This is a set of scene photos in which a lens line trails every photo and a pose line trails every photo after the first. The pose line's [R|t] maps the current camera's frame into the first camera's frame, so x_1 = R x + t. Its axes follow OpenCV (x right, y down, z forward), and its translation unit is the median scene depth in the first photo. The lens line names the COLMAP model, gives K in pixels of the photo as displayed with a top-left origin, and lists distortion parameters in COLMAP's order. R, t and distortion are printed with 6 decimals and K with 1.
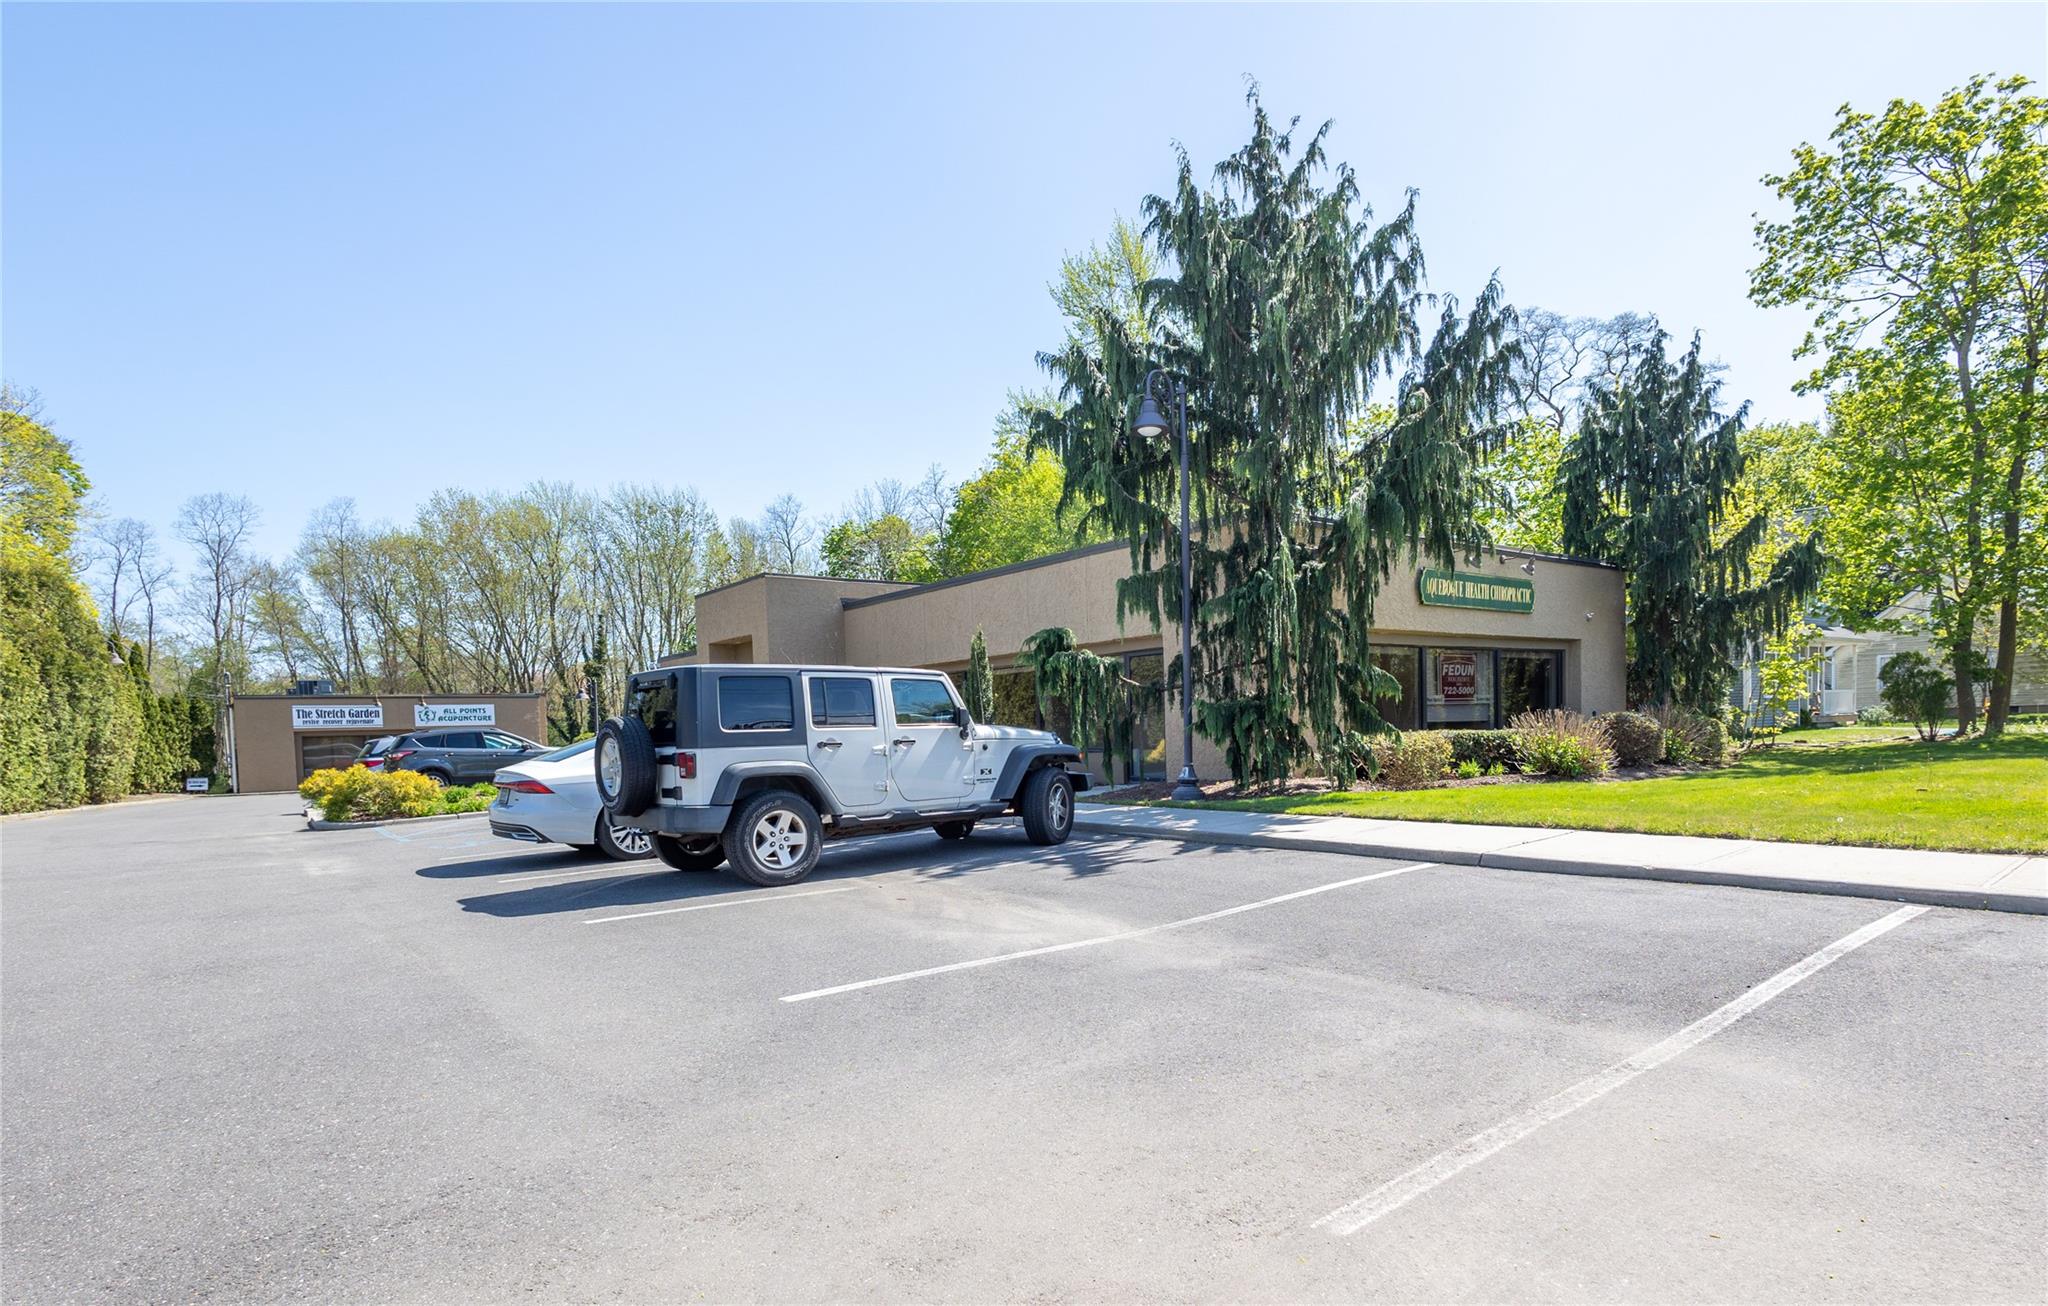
lens RADIAL K [[1065.0, 0, 1072.9], [0, 1065.0, 776.6], [0, 0, 1]] dist [0.009787, 0.000291]
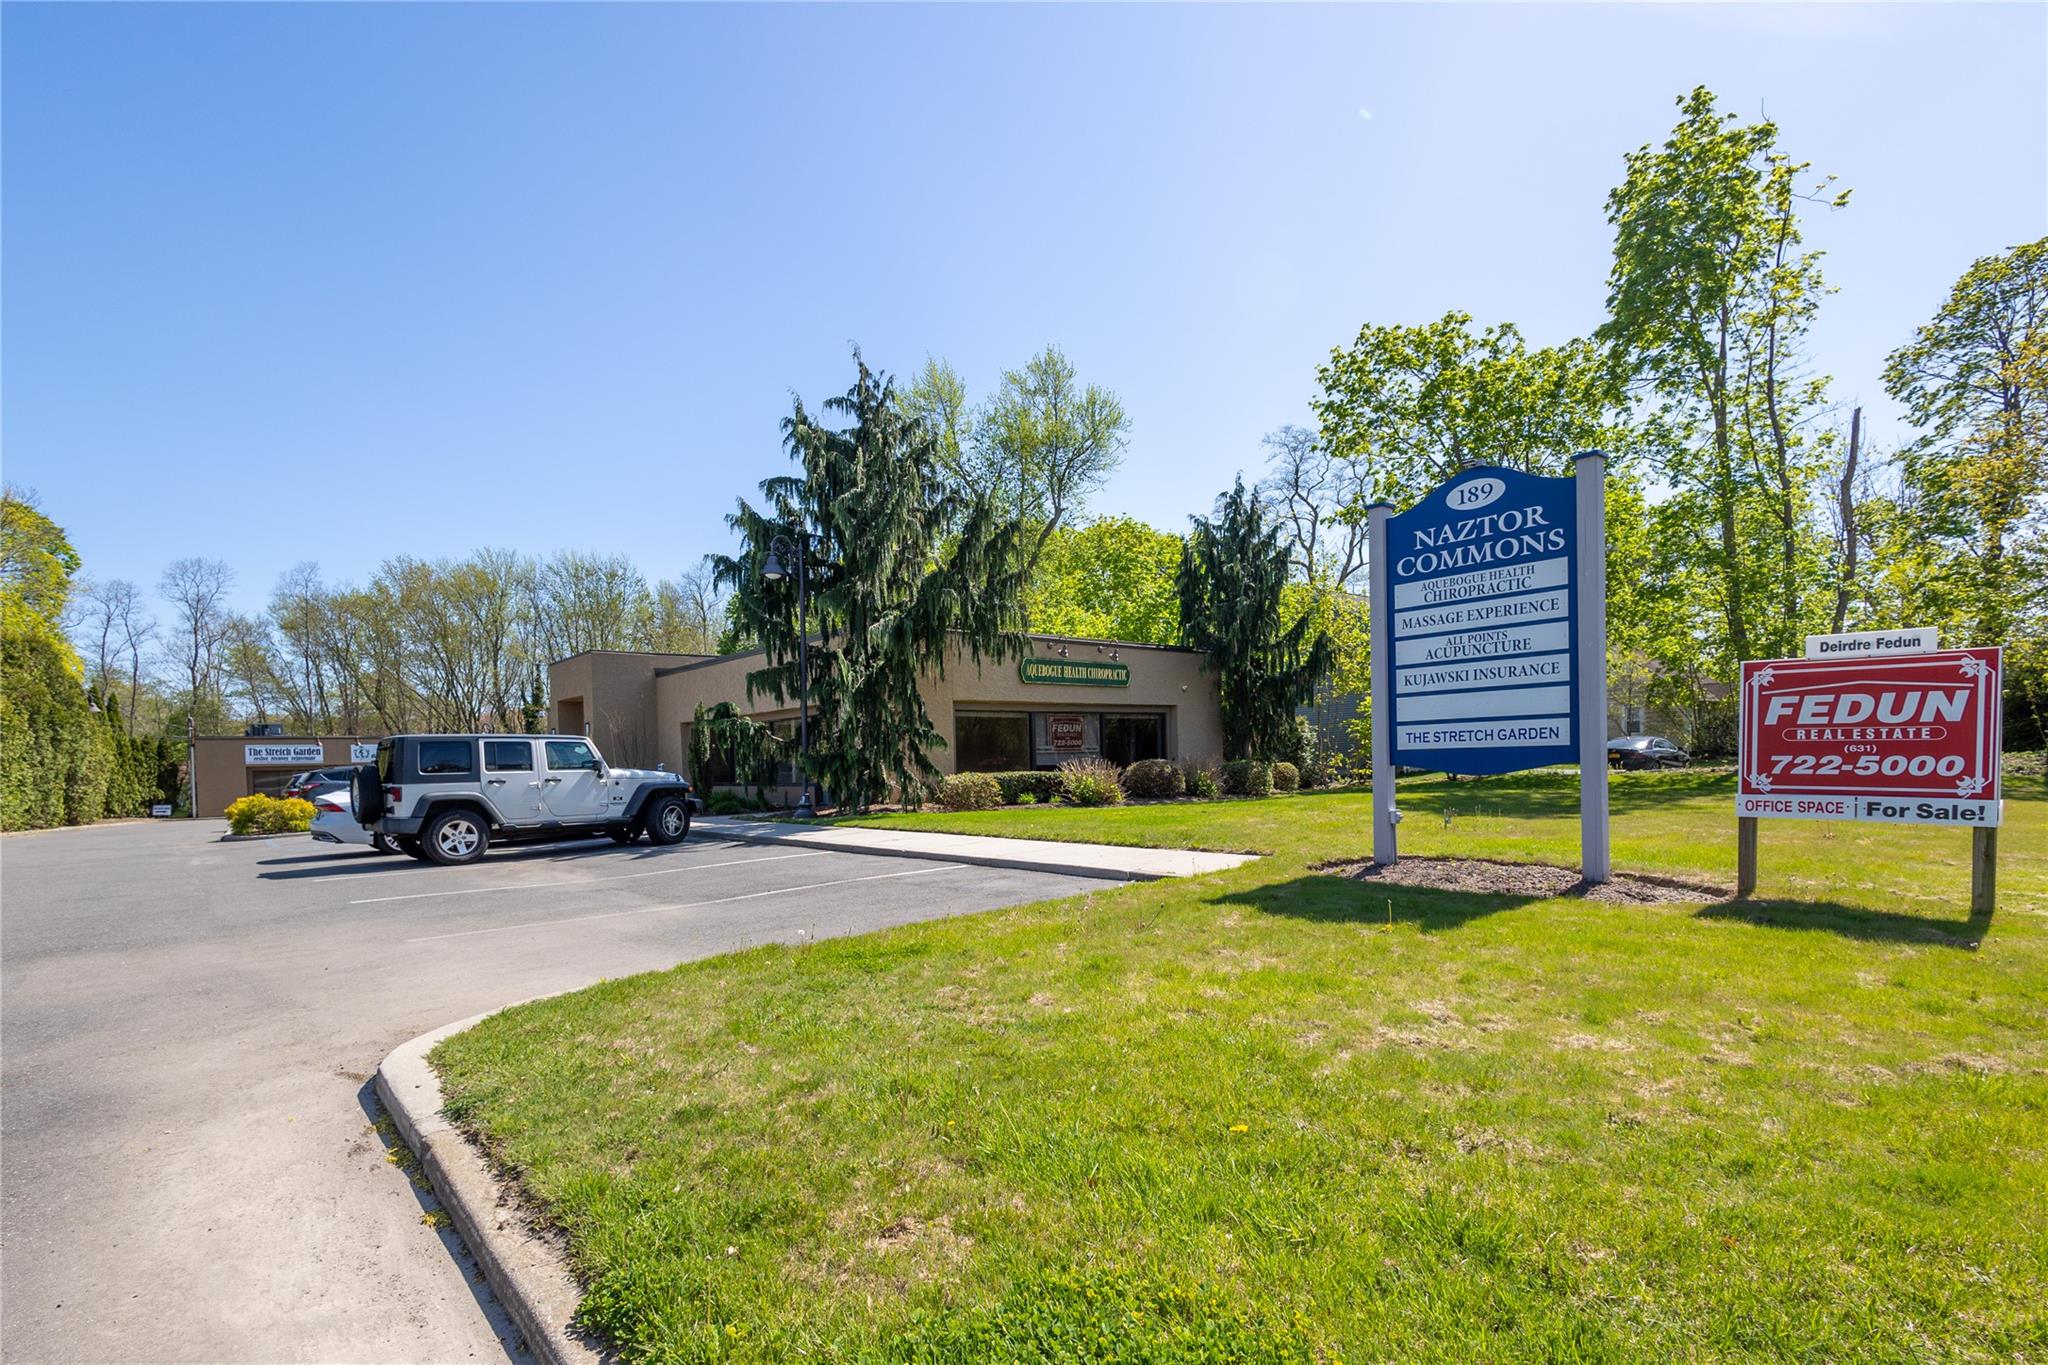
lens RADIAL K [[970.1, 0, 1028.6], [0, 970.1, 781.5], [0, 0, 1]] dist [0.011890, -0.003375]
pose [[0.999641, 0.002870, 0.026653, 0.287385], [-0.002165, 0.999648, -0.026436, 0.004078], [-0.026720, 0.026369, 0.999295, -0.279902]]
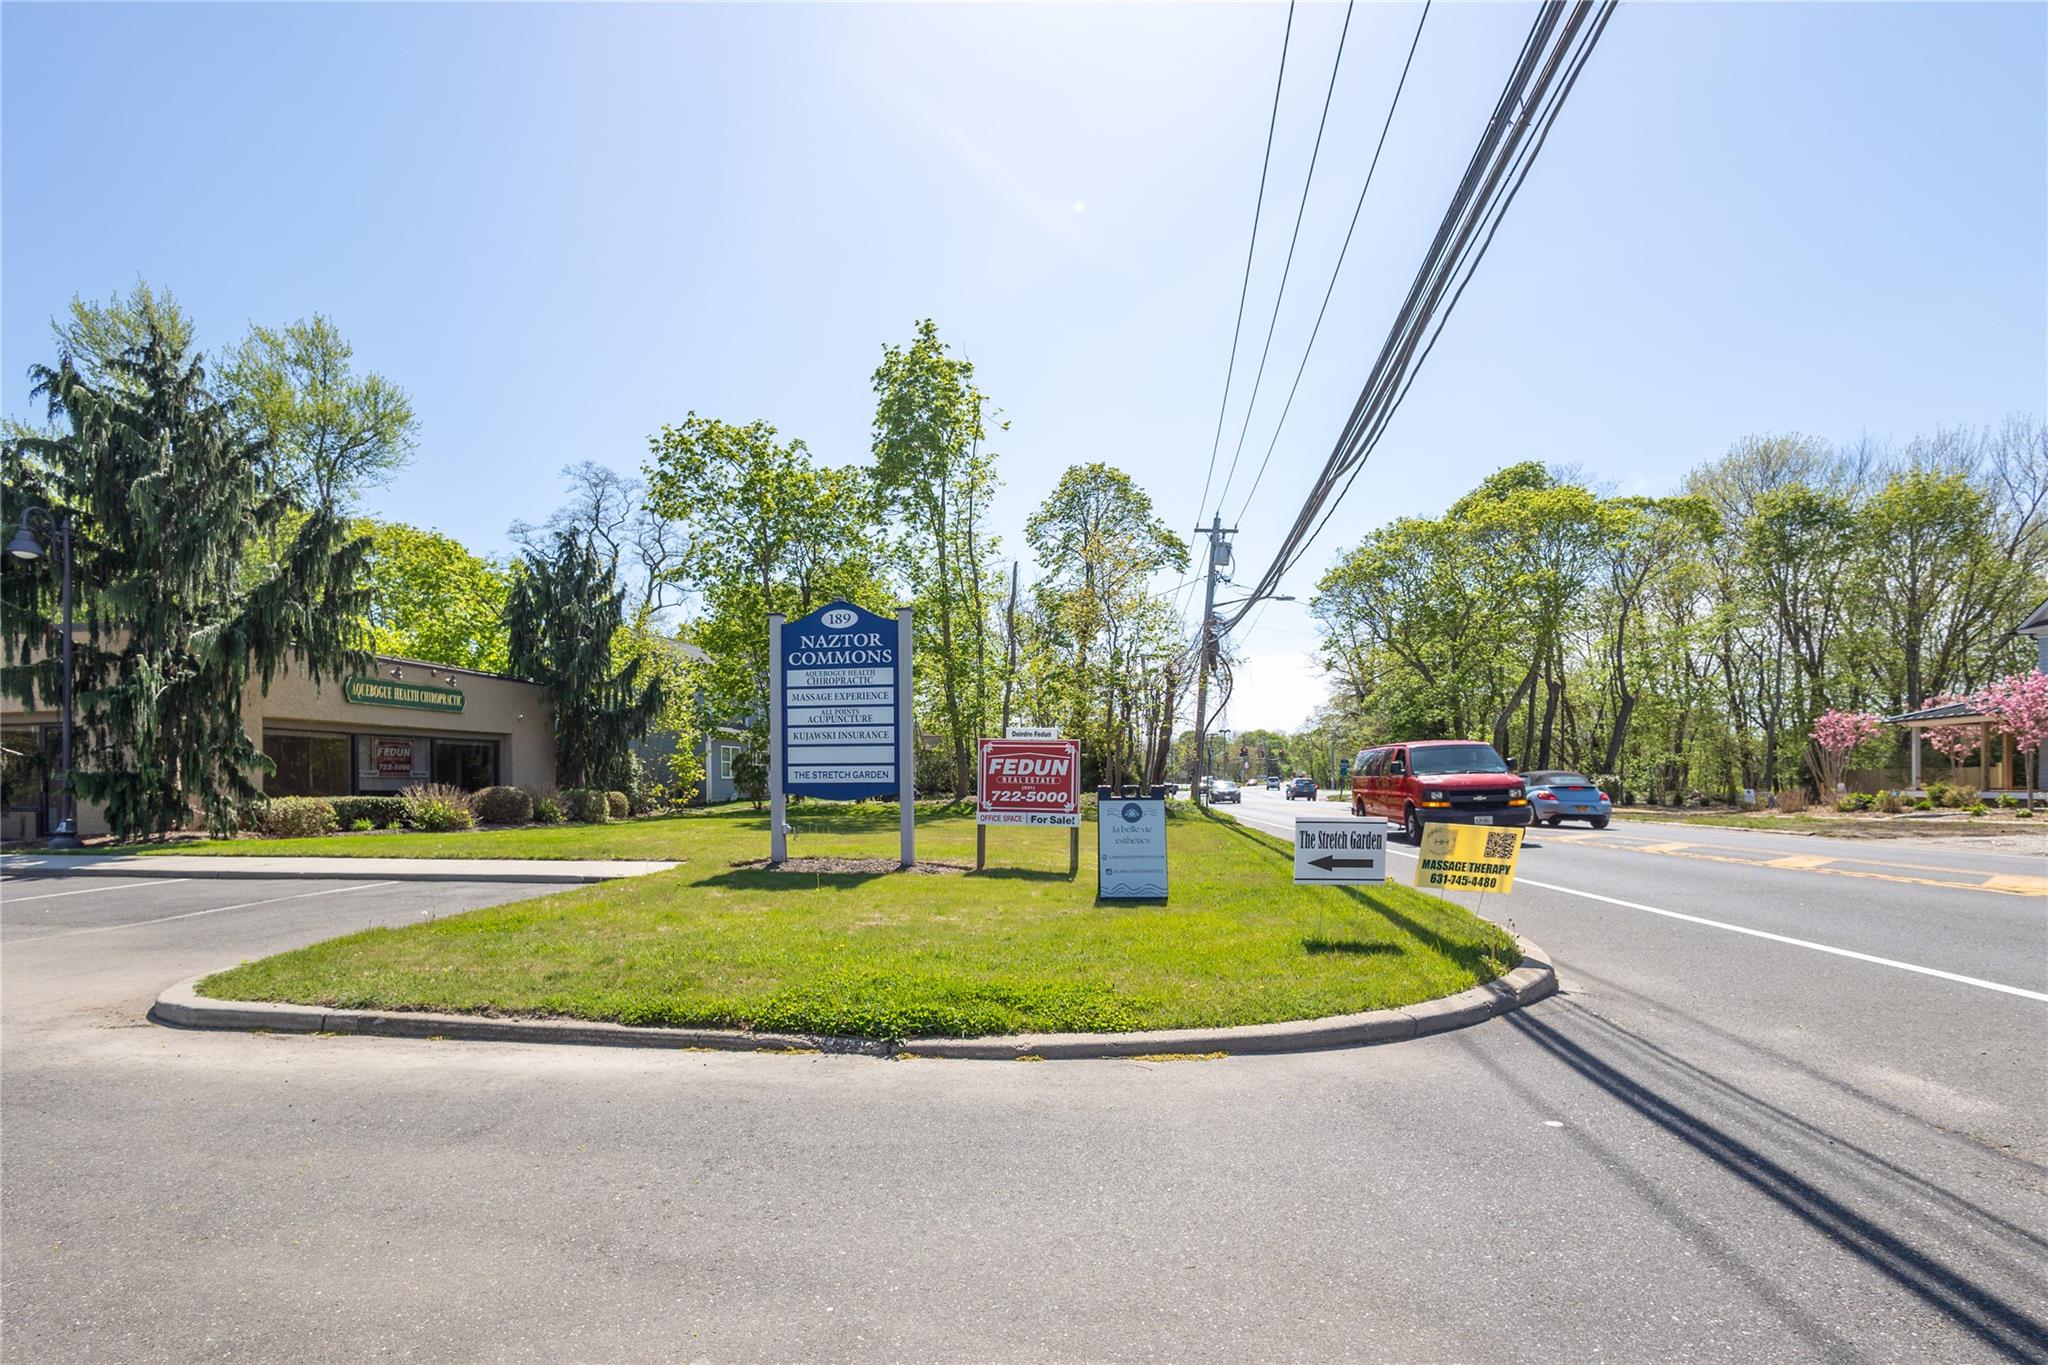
lens RADIAL K [[970.1, 0, 972.3], [0, 970.1, 800.4], [0, 0, 1]] dist [0.011890, -0.003375]
pose [[0.769659, 0.014330, 0.638294, 0.144357], [0.011513, 0.999274, -0.036316, 0.014412], [-0.638351, 0.035300, 0.768936, -0.421464]]
